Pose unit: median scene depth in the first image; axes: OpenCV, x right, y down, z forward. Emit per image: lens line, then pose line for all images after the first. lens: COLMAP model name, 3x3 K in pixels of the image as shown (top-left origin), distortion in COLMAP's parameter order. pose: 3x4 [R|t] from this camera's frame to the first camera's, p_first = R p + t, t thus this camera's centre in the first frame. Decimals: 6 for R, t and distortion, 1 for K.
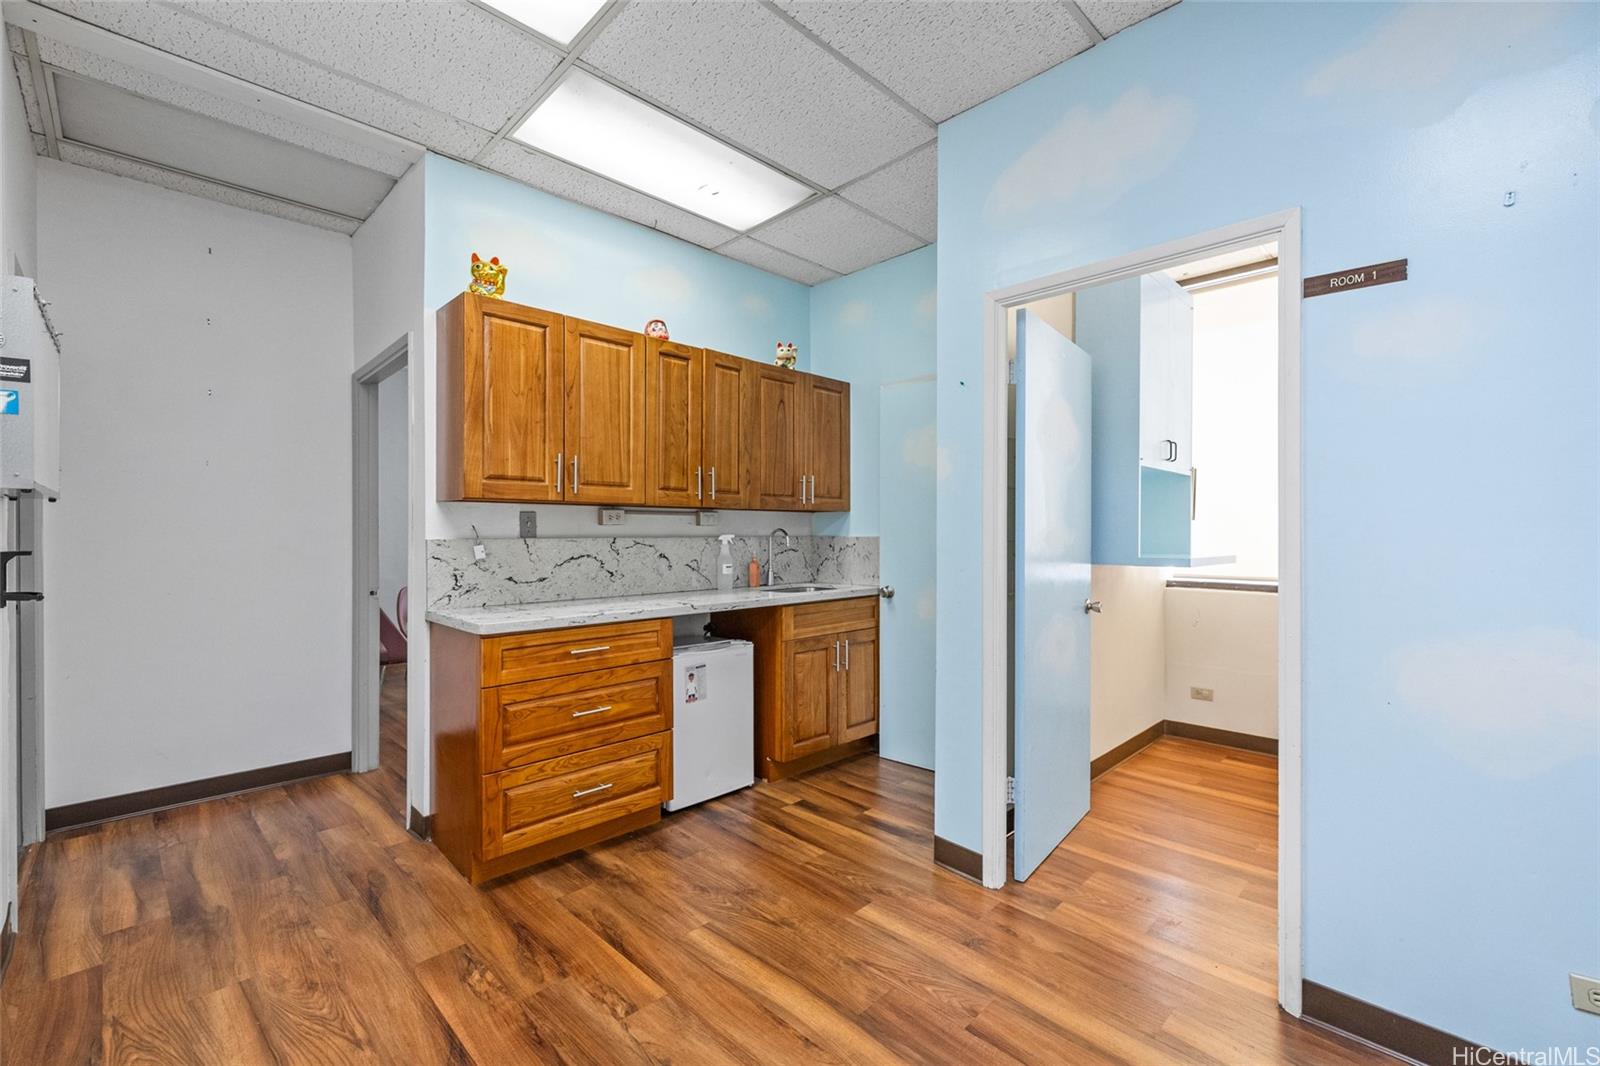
lens RADIAL K [[673.4, 0, 790.9], [0, 673.4, 534.3], [0, 0, 1]] dist [0.001473, 0.000209]
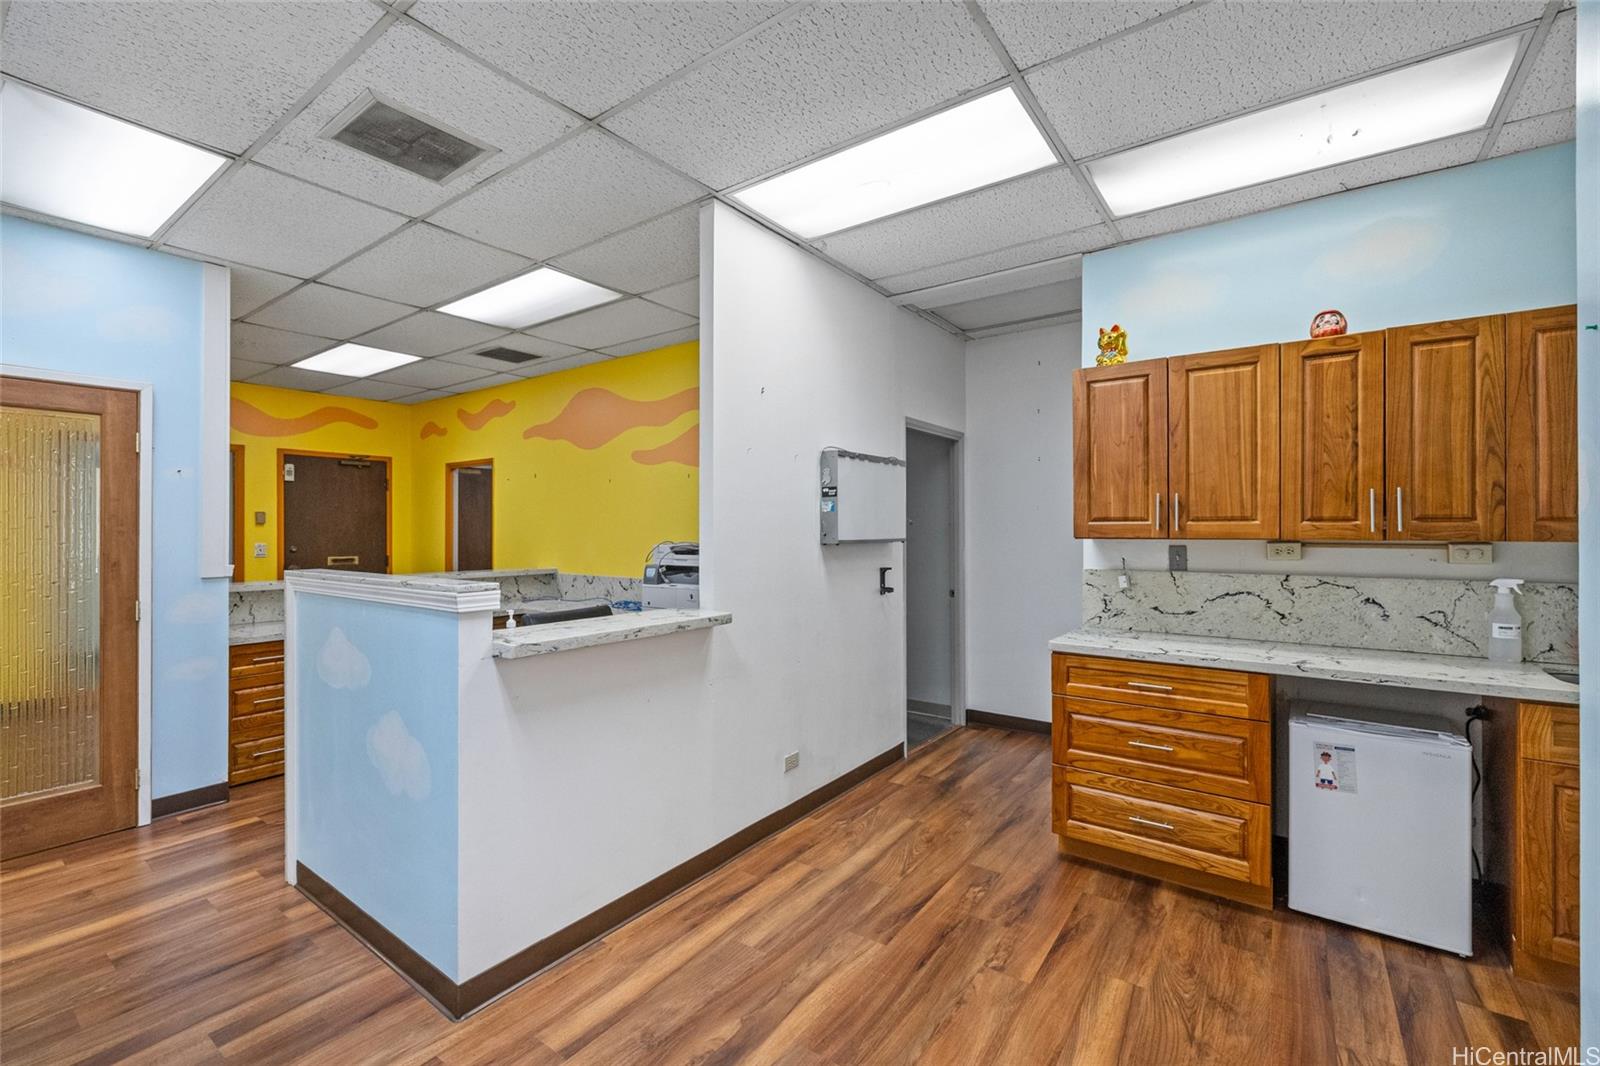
lens RADIAL K [[689.3, 0, 813.7], [0, 689.3, 529.4], [0, 0, 1]] dist [0.000224, -0.000148]
pose [[0.170838, -0.000883, -0.985299, 0.604188], [-0.003067, 0.999994, -0.001428, -0.059552], [0.985294, 0.003266, 0.170834, 0.287744]]
